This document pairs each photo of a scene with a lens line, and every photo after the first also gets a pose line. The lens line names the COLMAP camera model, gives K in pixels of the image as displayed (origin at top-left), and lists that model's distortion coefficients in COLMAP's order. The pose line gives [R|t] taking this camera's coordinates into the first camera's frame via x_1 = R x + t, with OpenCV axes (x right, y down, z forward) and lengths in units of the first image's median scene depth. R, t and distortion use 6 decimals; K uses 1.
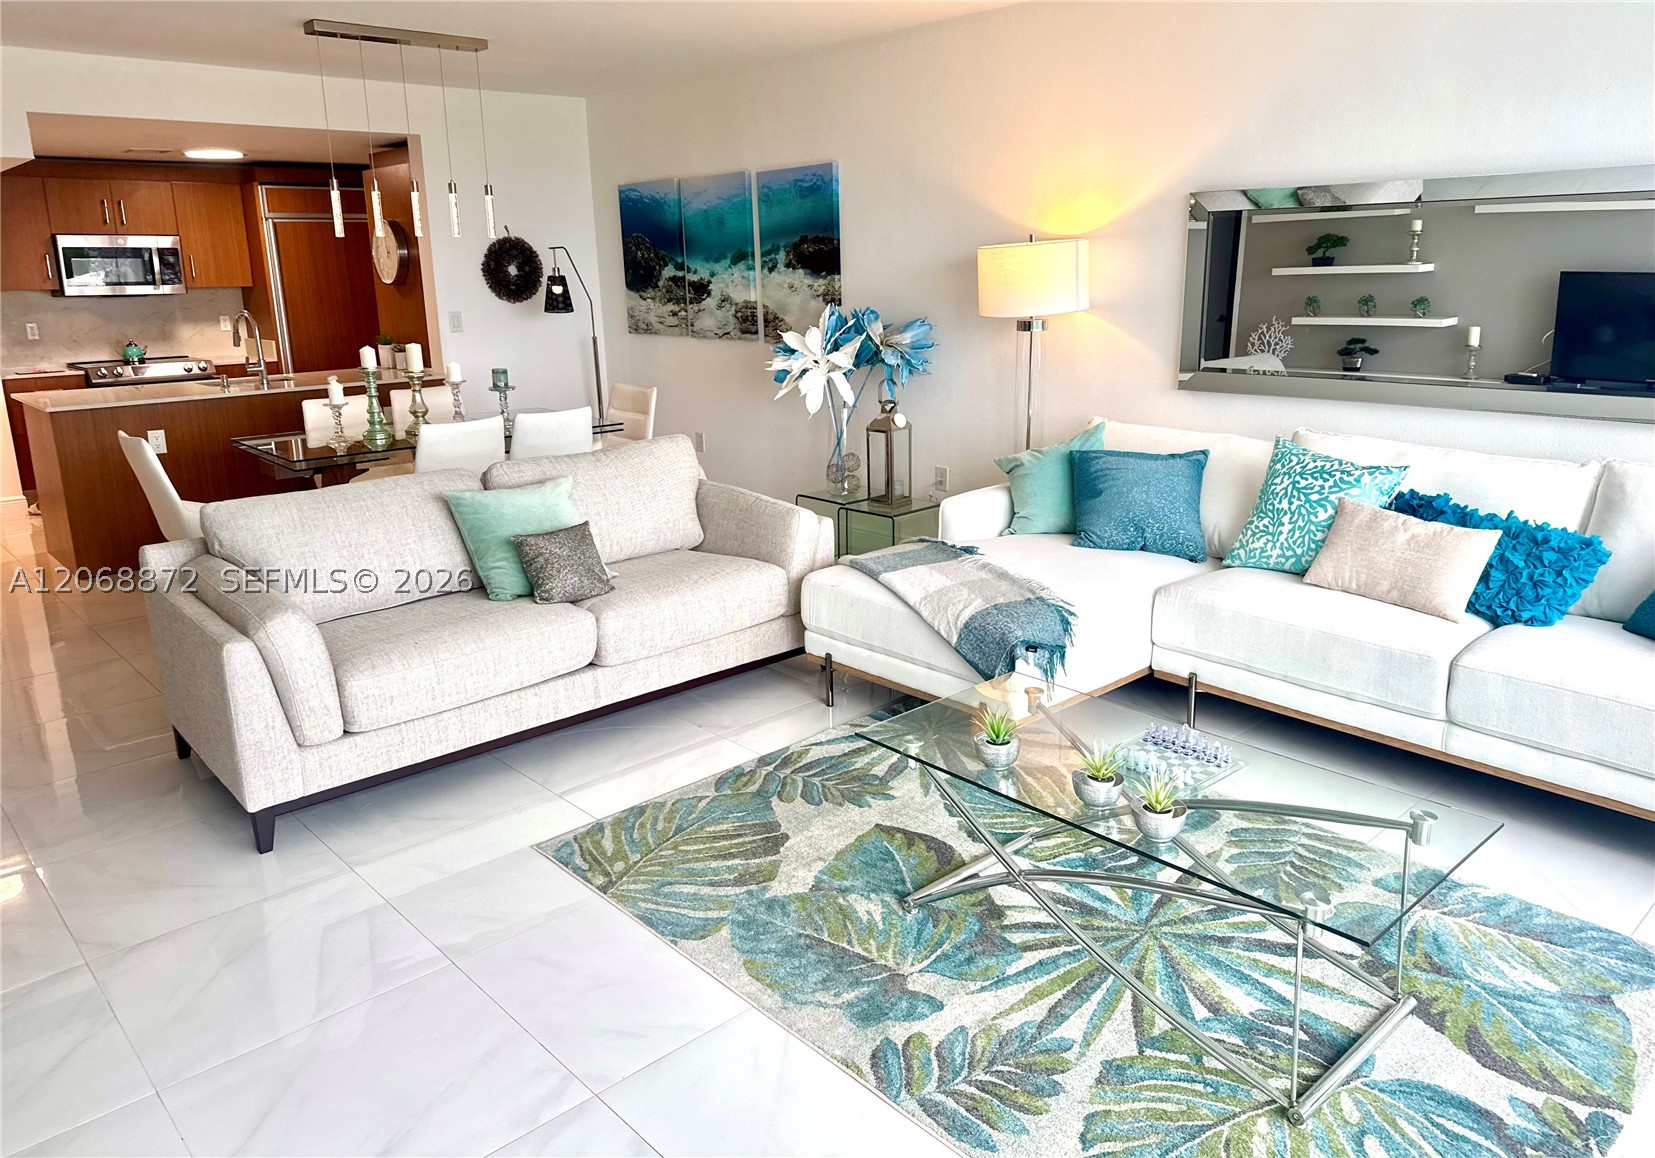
lens RADIAL K [[1164.5, 0, 827.9], [0, 1164.5, 539.4], [0, 0, 1]] dist [0.061294, -0.067320]
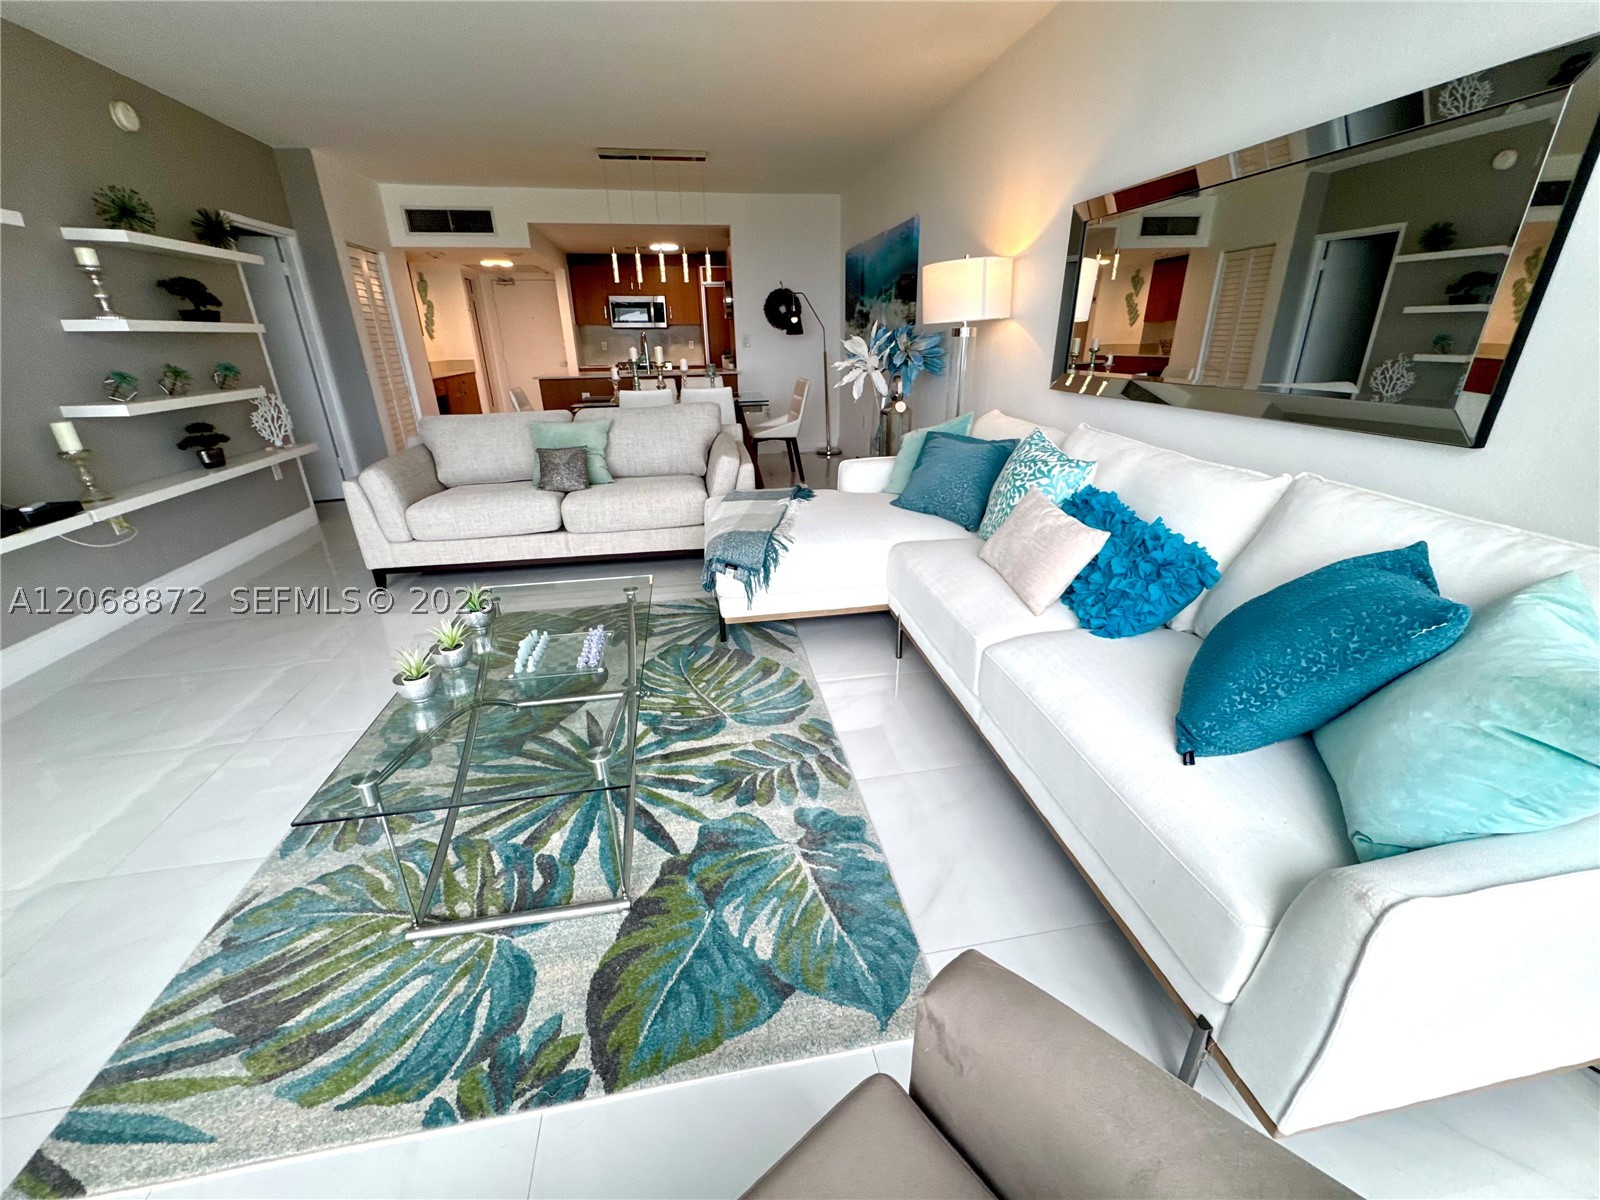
lens RADIAL K [[640.0, 0, 798.2], [0, 640.0, 597.5], [0, 0, 1]] dist [-0.008721, 0.001489]
pose [[0.841141, 0.212202, -0.497445, 0.586955], [-0.128756, 0.971933, 0.196894, -0.024426], [0.525265, -0.101567, 0.844856, 0.400304]]
